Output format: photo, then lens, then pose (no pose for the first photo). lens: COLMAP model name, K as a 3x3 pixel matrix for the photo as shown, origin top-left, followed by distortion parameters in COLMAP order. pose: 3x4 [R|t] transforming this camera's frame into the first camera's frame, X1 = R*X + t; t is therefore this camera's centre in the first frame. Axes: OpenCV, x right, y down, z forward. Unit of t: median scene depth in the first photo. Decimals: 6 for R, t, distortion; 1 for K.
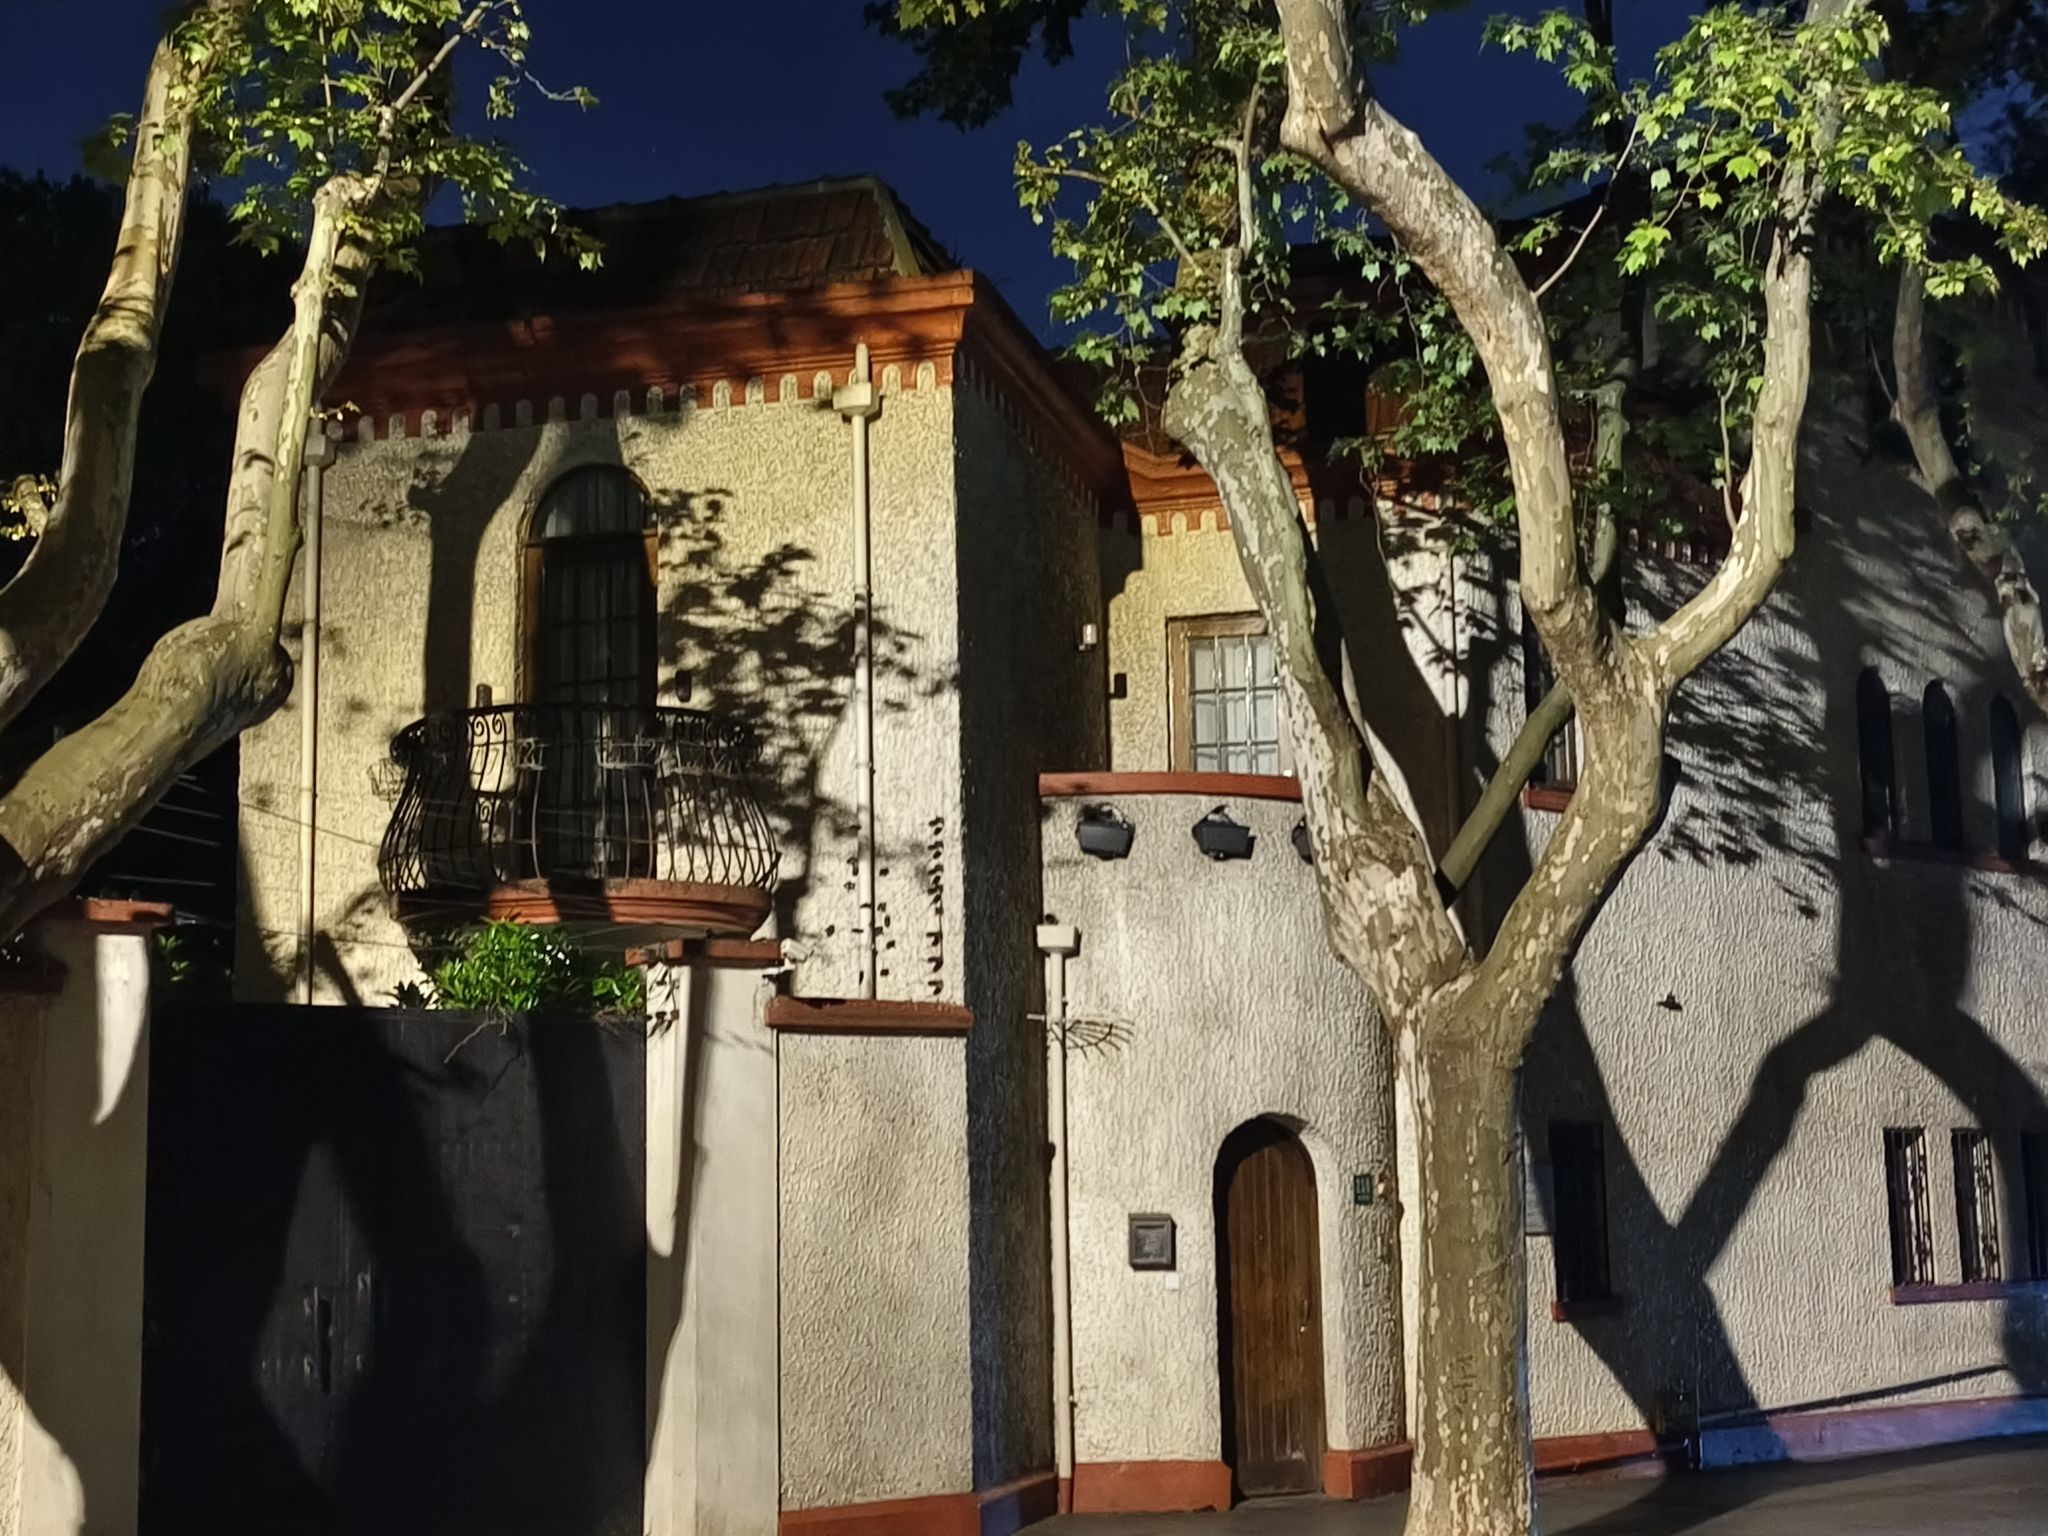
lens RADIAL K [[2745.2, 0, 995.5], [0, 2745.2, 827.9], [0, 0, 1]] dist [0.023405, 0.000000]
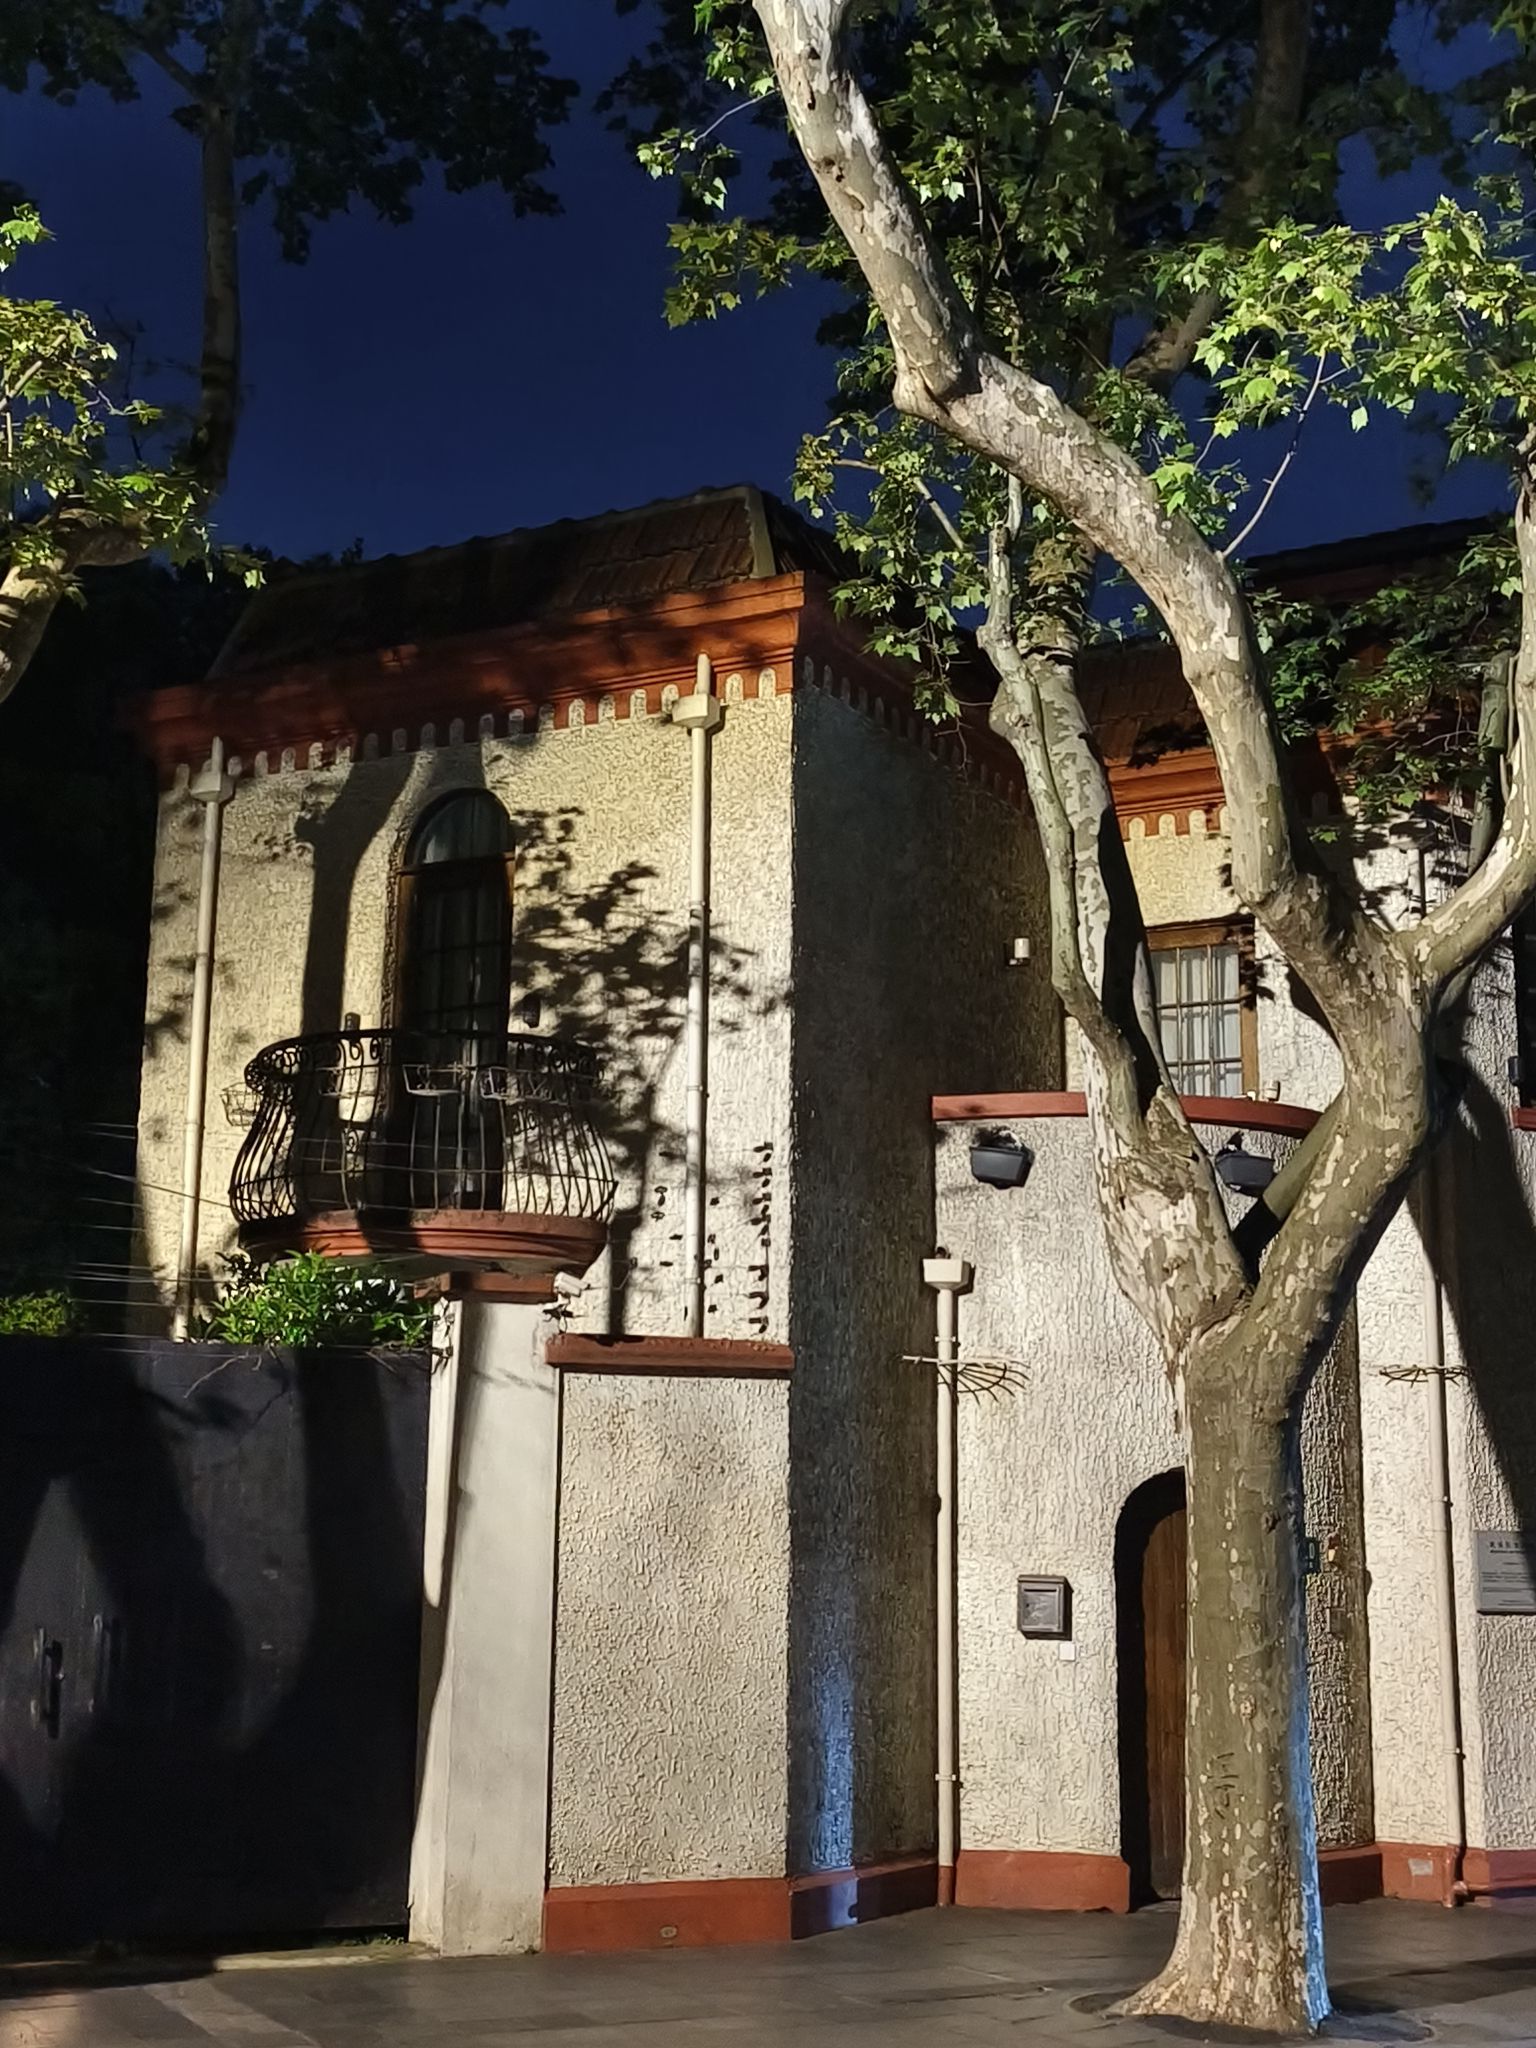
lens RADIAL K [[2745.2, 0, 737.3], [0, 2745.2, 950.3], [0, 0, 1]] dist [0.023405, 0.000000]
pose [[0.969130, -0.026148, -0.245160, 0.208239], [0.007022, 0.996884, -0.078566, 0.004129], [0.246451, 0.074420, 0.966294, 0.080789]]
